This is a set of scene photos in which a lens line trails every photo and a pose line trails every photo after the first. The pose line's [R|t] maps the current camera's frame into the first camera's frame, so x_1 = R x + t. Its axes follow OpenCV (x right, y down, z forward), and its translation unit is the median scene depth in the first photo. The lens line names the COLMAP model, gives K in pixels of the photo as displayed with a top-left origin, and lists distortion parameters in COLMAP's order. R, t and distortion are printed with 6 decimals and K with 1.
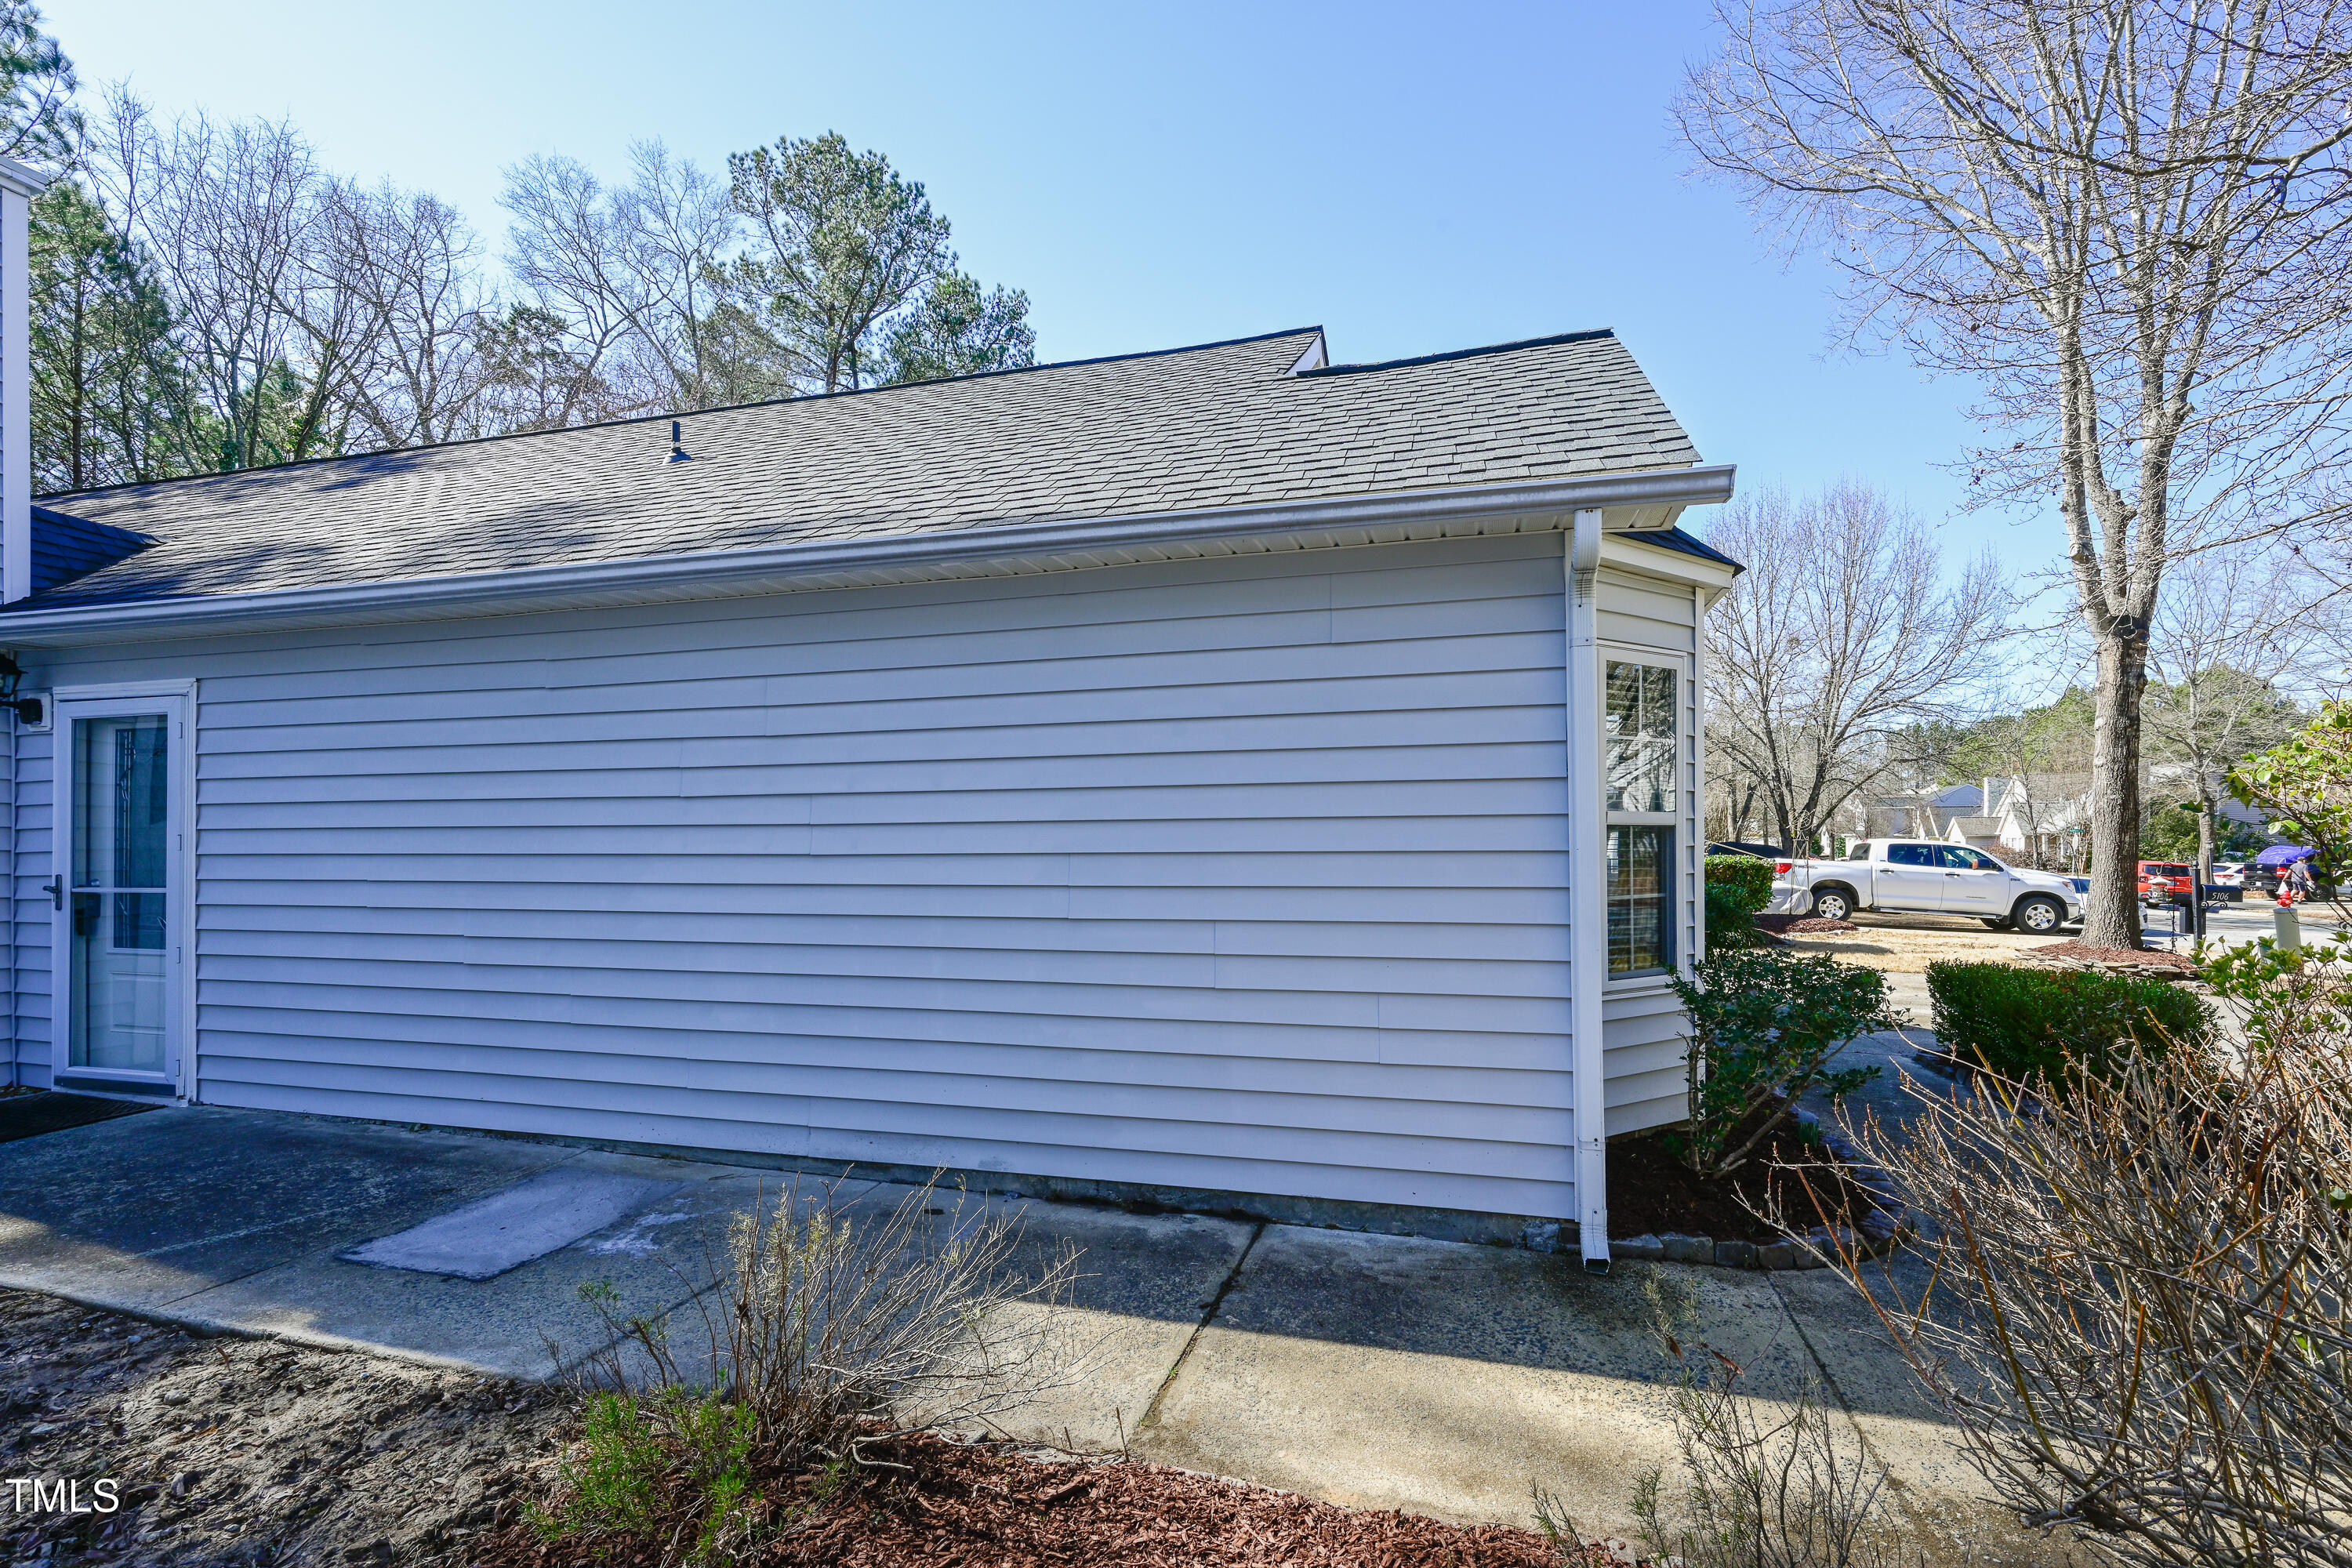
lens RADIAL K [[971.0, 0, 1176.2], [0, 971.0, 836.0], [0, 0, 1]] dist [0.002084, 0.000570]
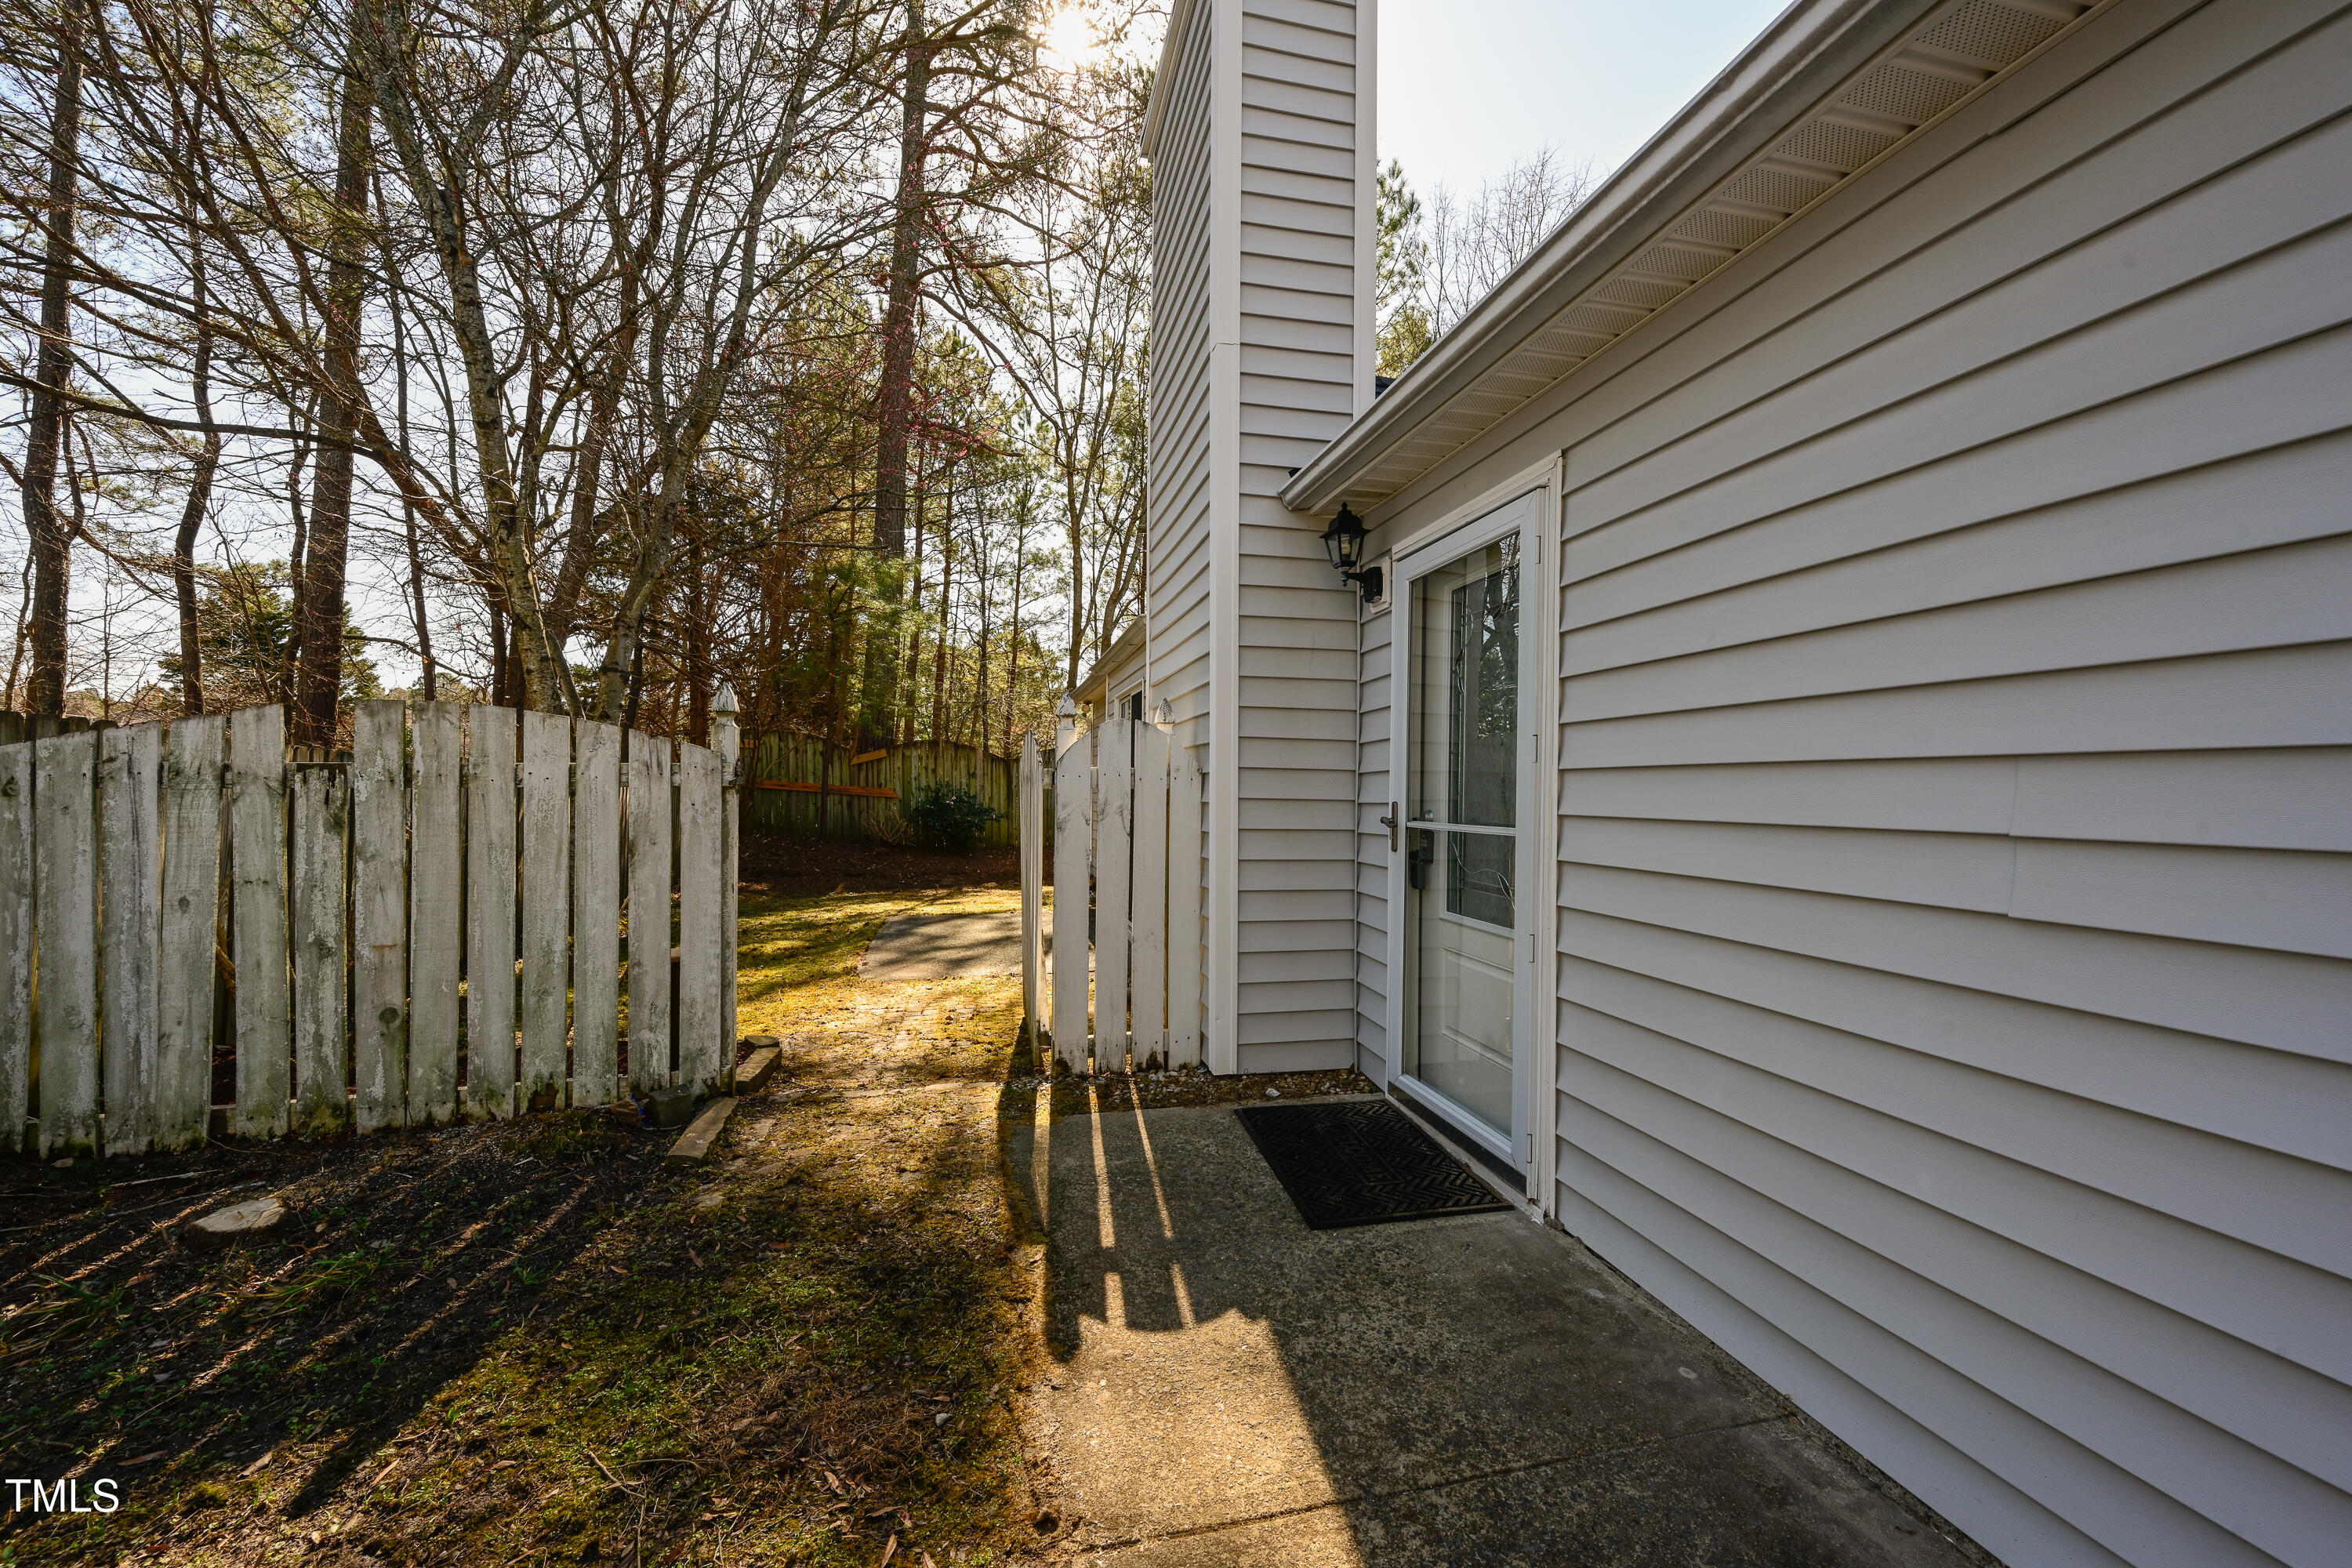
lens RADIAL K [[934.8, 0, 1176.0], [0, 934.8, 784.0], [0, 0, 1]] dist [0.000630, -0.000100]
pose [[0.456413, 0.004088, -0.889758, -0.621909], [-0.009802, 0.999952, -0.000433, 0.029064], [0.889714, 0.008919, 0.456432, 0.555106]]
